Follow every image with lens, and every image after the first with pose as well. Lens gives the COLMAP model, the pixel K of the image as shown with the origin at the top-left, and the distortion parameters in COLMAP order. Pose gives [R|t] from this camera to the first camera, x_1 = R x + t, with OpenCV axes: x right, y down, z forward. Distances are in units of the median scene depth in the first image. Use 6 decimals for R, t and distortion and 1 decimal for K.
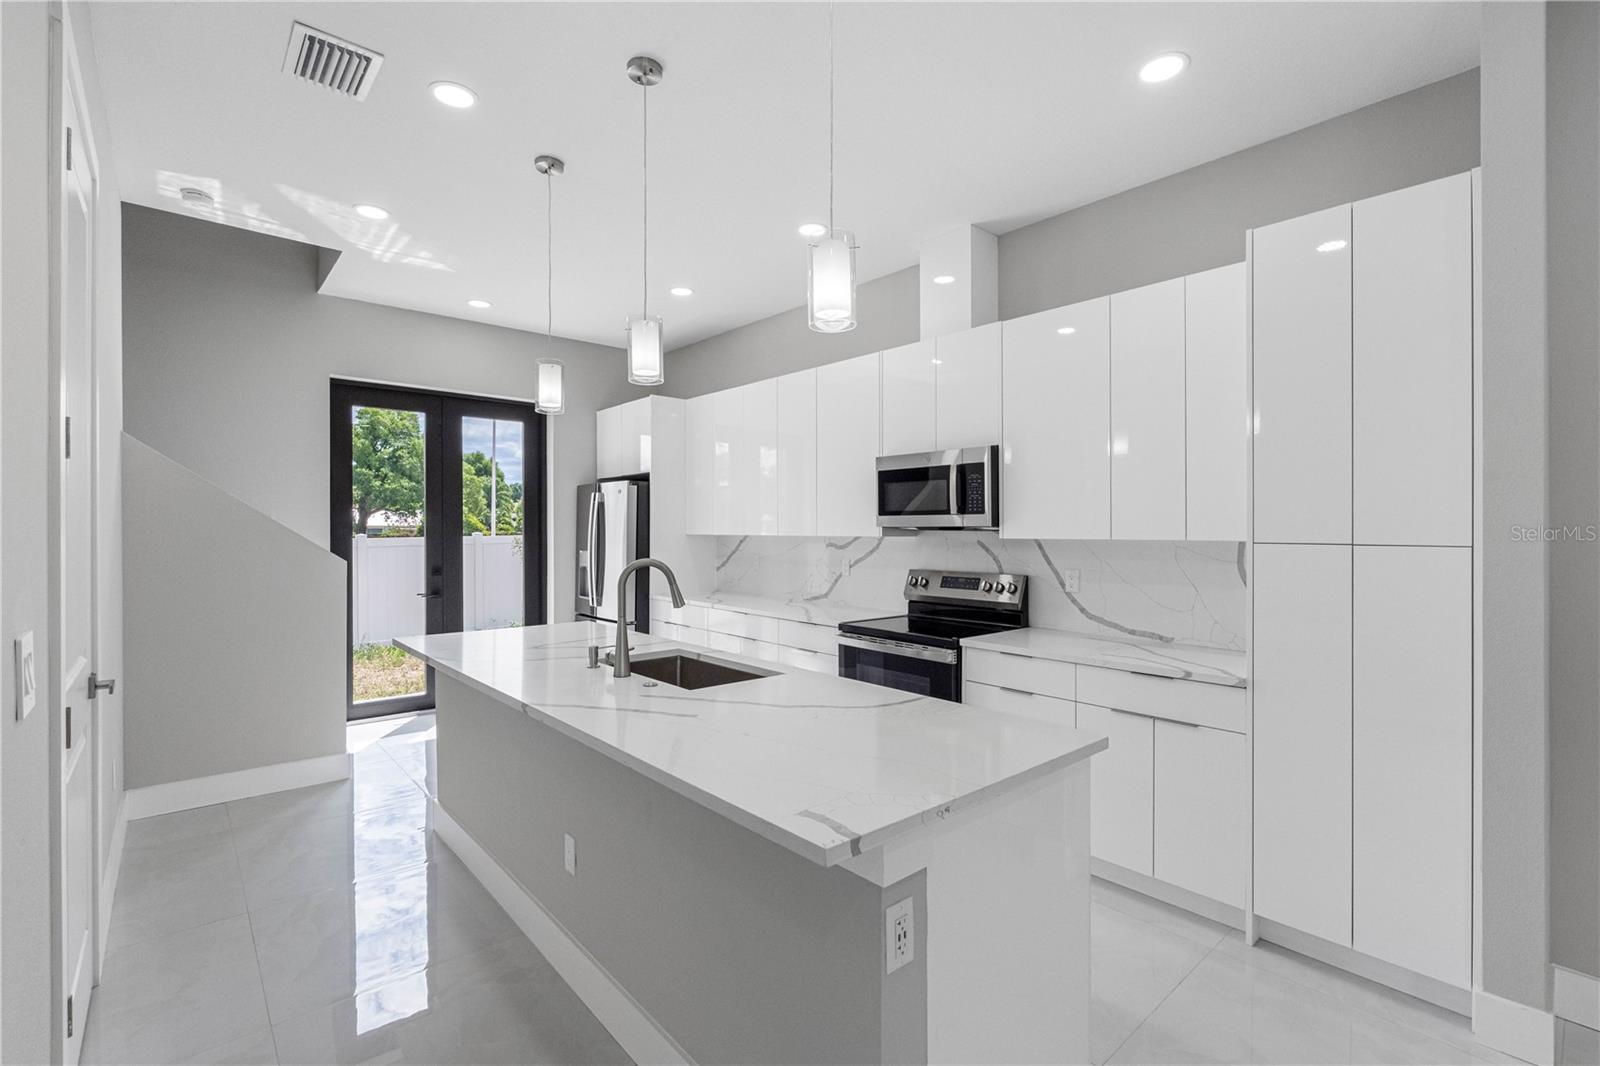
lens RADIAL K [[709.0, 0, 808.6], [0, 709.0, 538.2], [0, 0, 1]] dist [-0.009362, 0.003139]
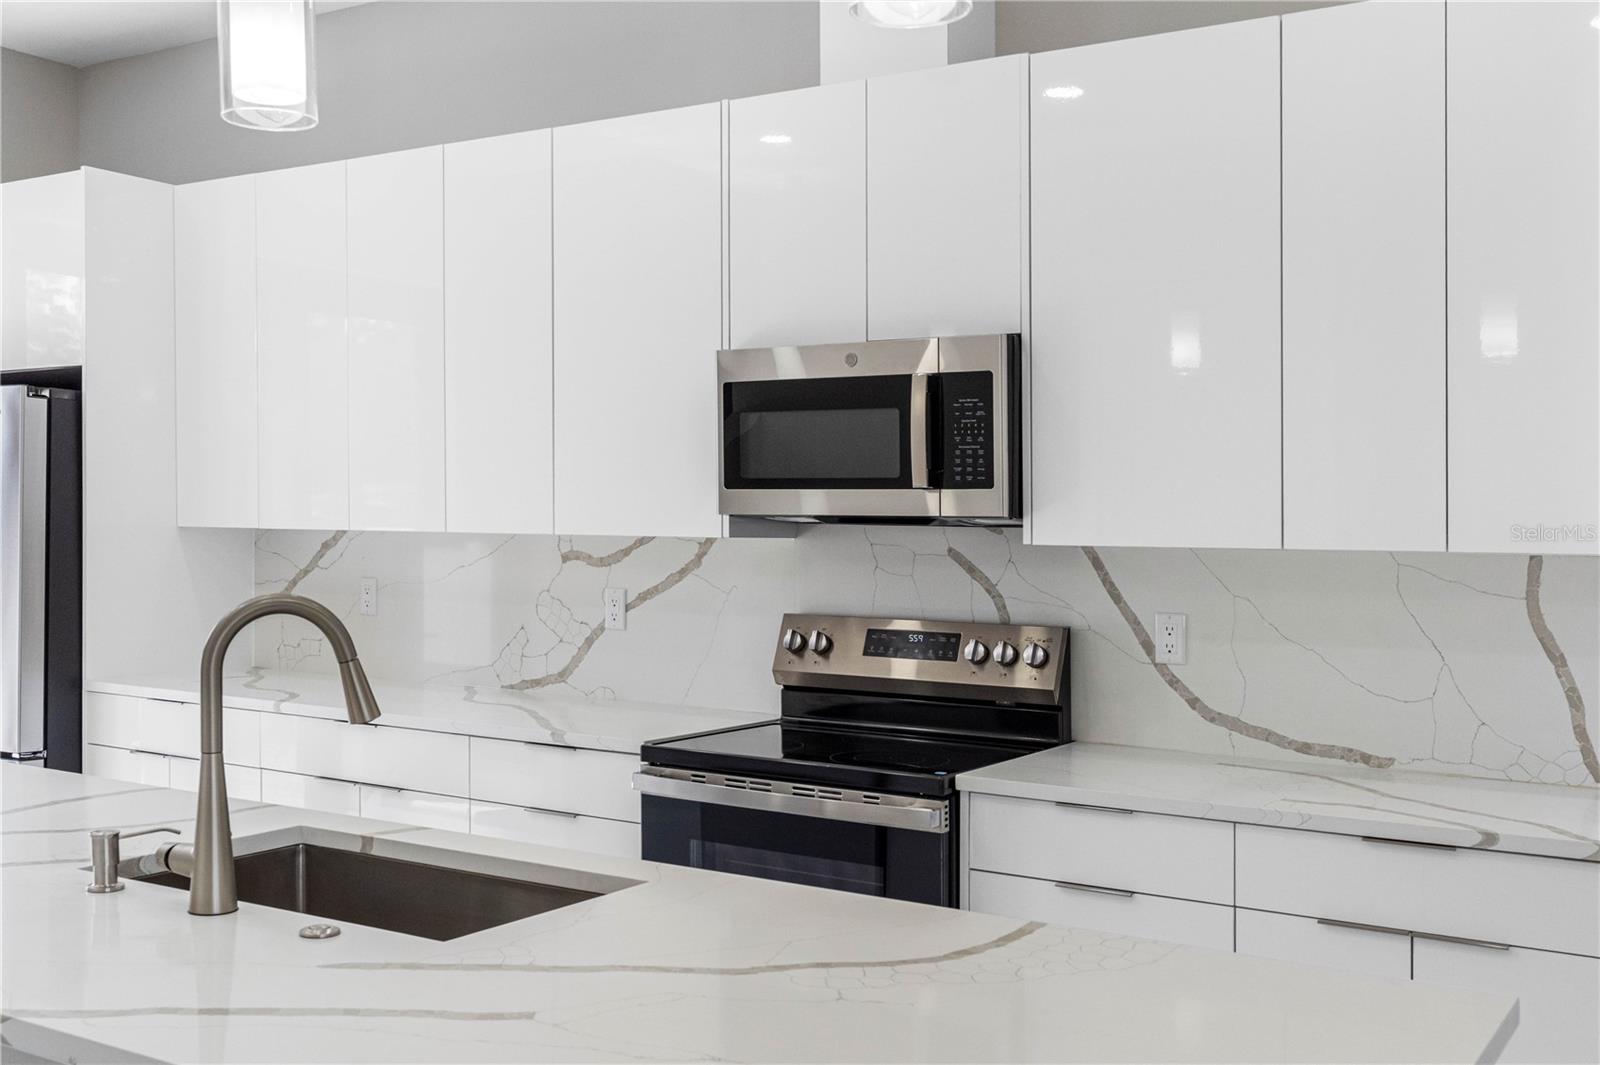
lens RADIAL K [[1586.1, 0, 786.5], [0, 1586.1, 542.1], [0, 0, 1]] dist [0.011022, 0.000000]
pose [[0.960562, 0.007400, 0.277968, -0.136302], [-0.008088, 0.999966, 0.001330, -0.000940], [-0.277948, -0.003525, 0.960590, 0.080403]]
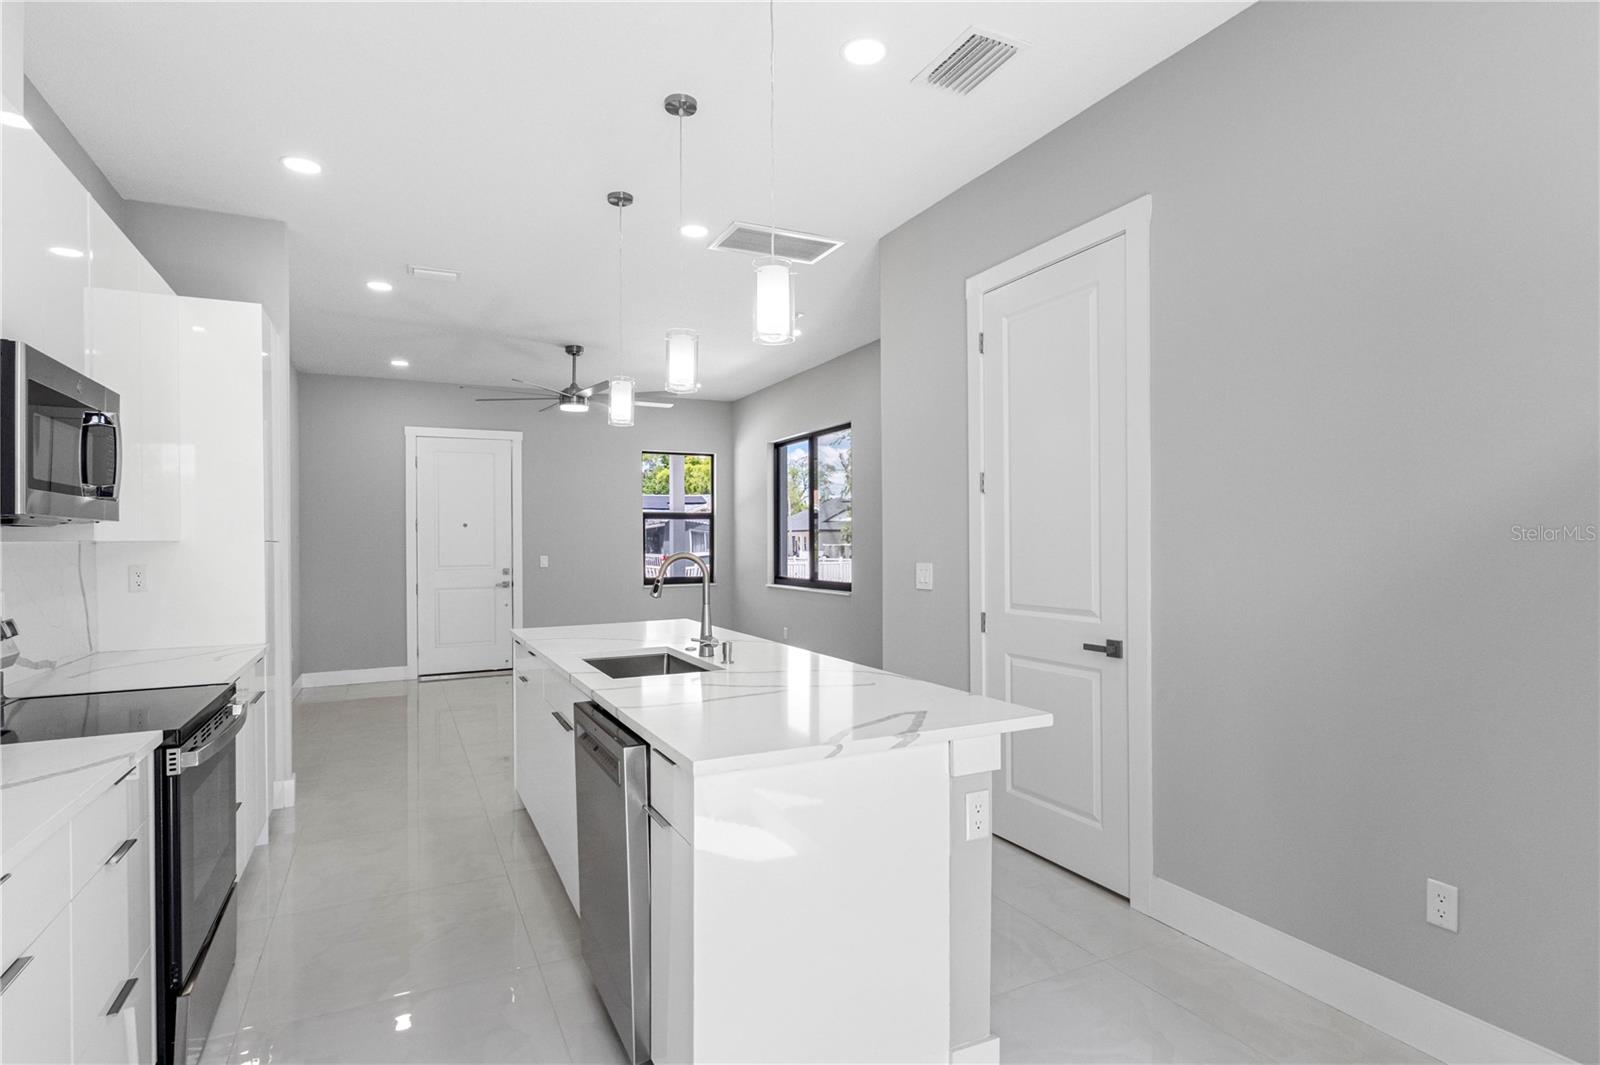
lens RADIAL K [[818.9, 0, 804.0], [0, 818.9, 541.9], [0, 0, 1]] dist [-0.000816, 0.000965]
pose [[-0.963041, 0.004633, 0.269313, -0.479741], [0.009390, 0.999822, 0.016379, -0.005050], [-0.269189, 0.018303, -0.962913, 1.382721]]
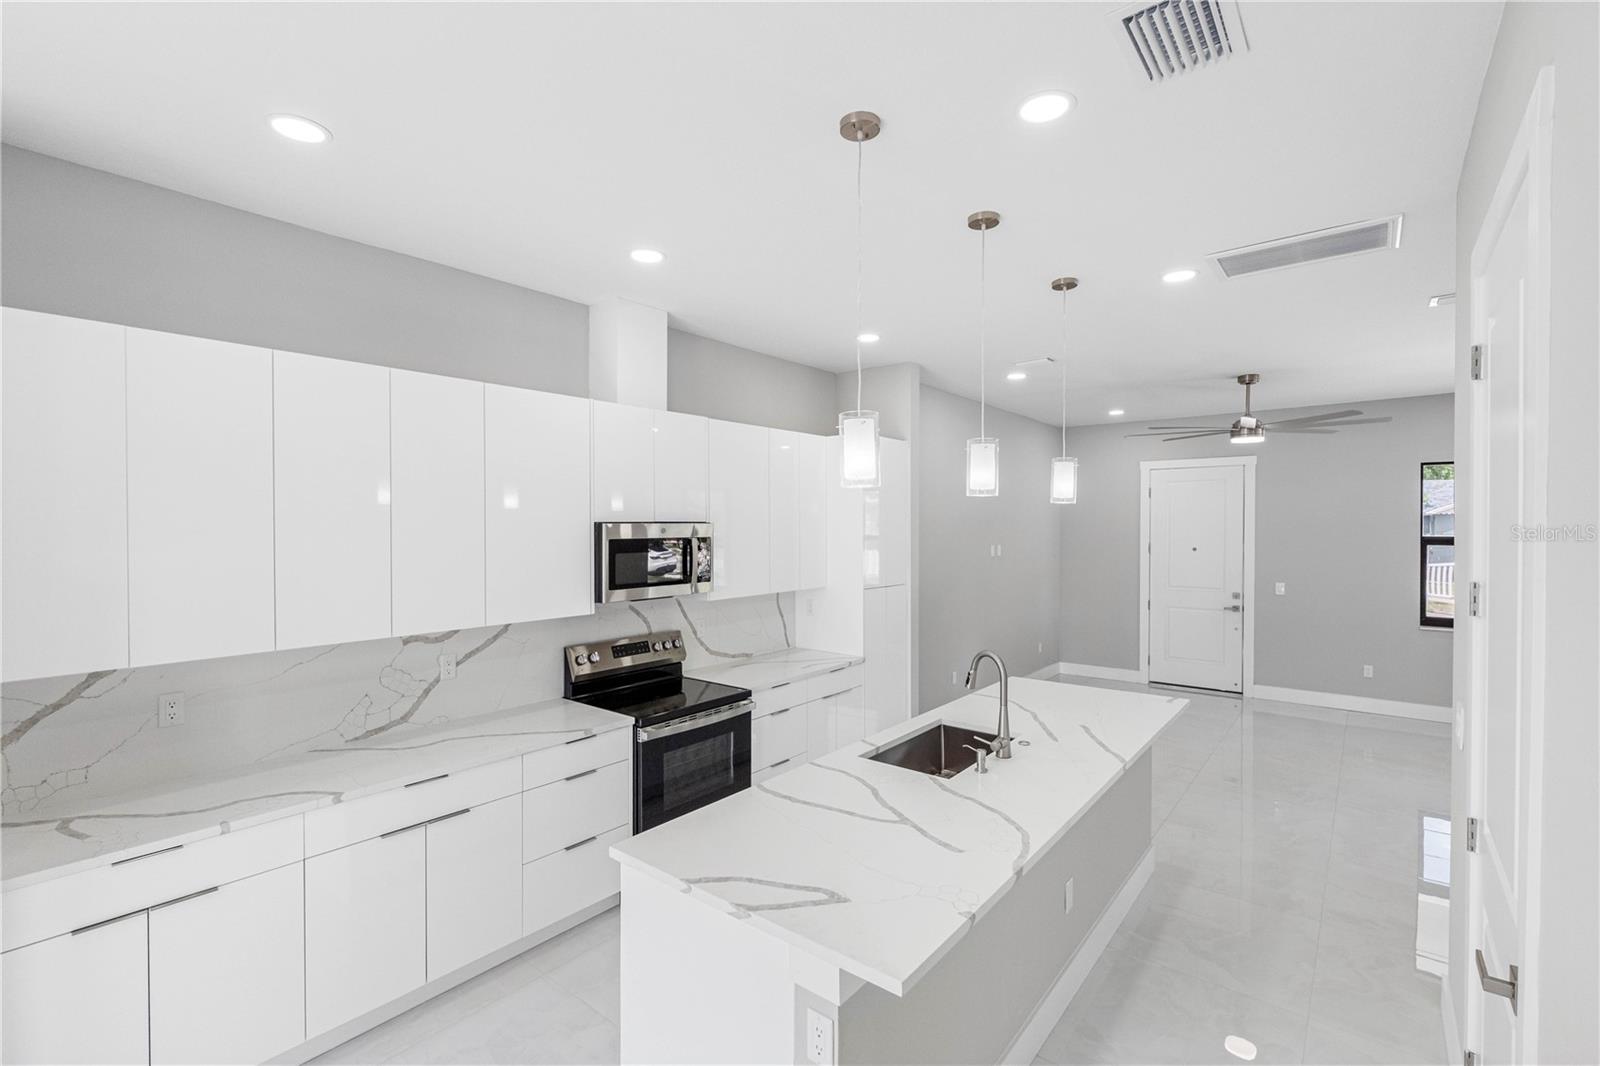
lens RADIAL K [[709.0, 0, 799.4], [0, 709.0, 529.7], [0, 0, 1]] dist [-0.009362, 0.003139]
pose [[-0.157780, -0.009606, 0.987428, -0.834517], [0.012853, 0.999848, 0.011781, -0.118212], [-0.987391, 0.014550, -0.157632, 0.934970]]
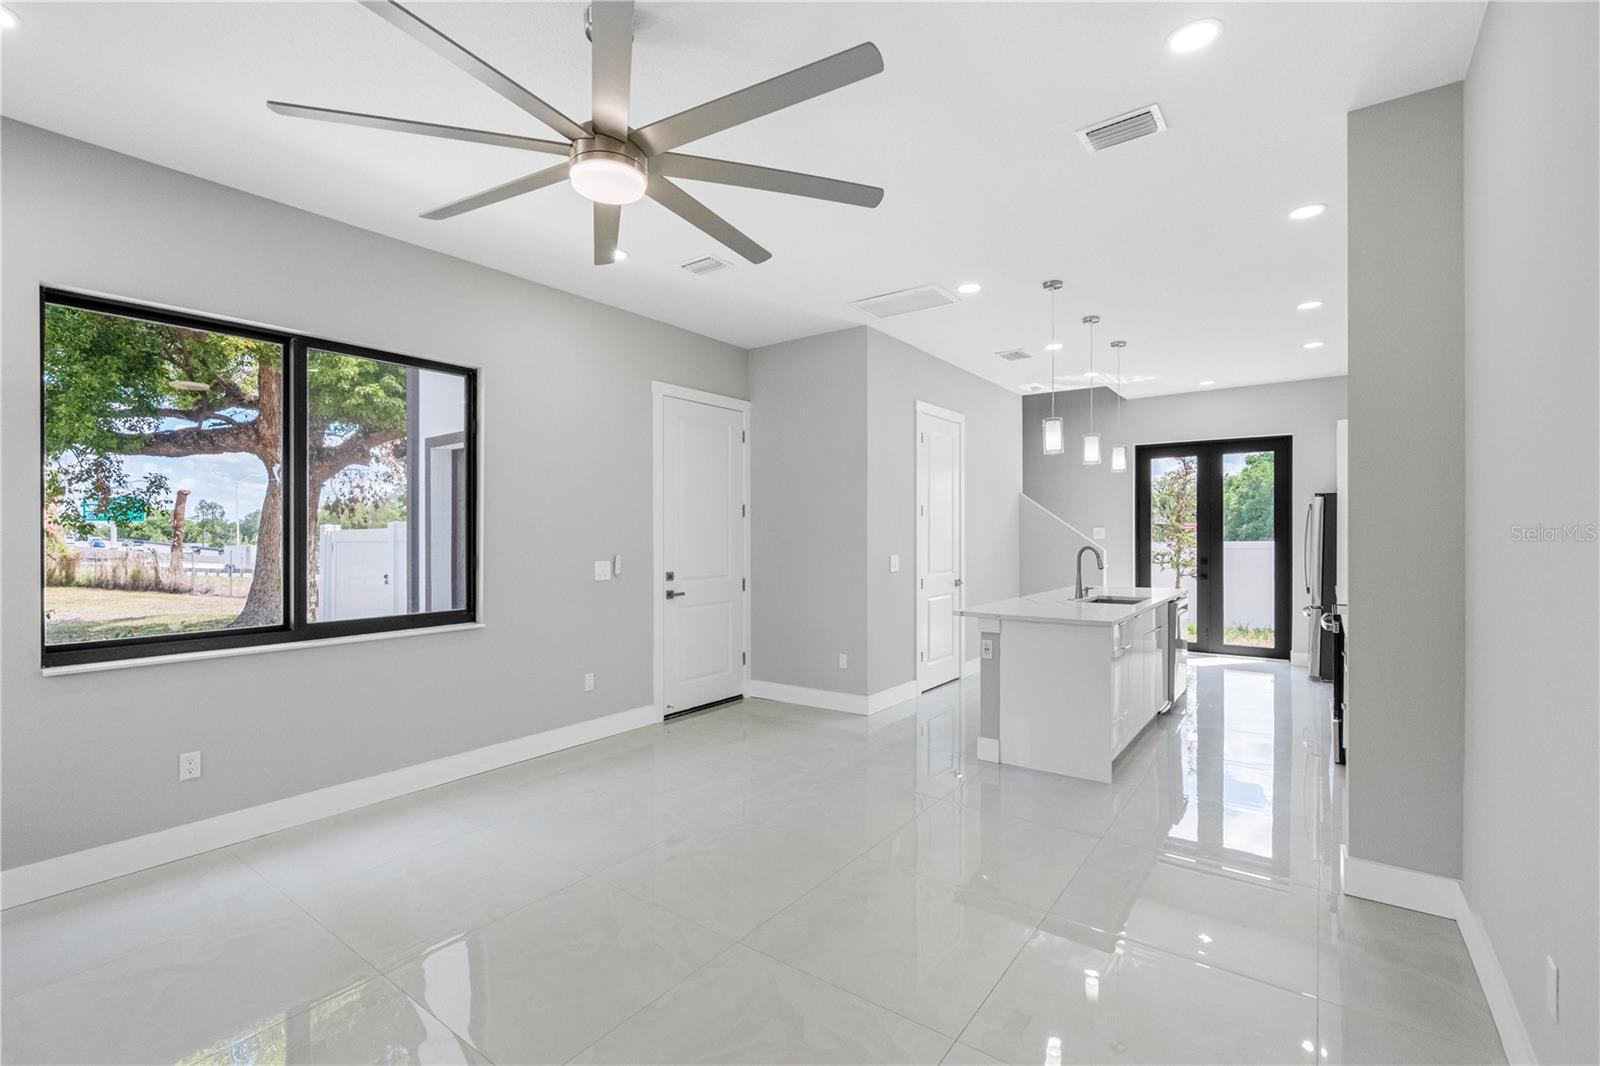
lens RADIAL K [[709.0, 0, 785.6], [0, 709.0, 538.1], [0, 0, 1]] dist [-0.009362, 0.003139]
pose [[0.189668, -0.002244, -0.981846, 1.094562], [-0.008368, 0.999957, -0.003902, 0.013964], [0.981813, 0.008956, 0.189641, -0.204609]]
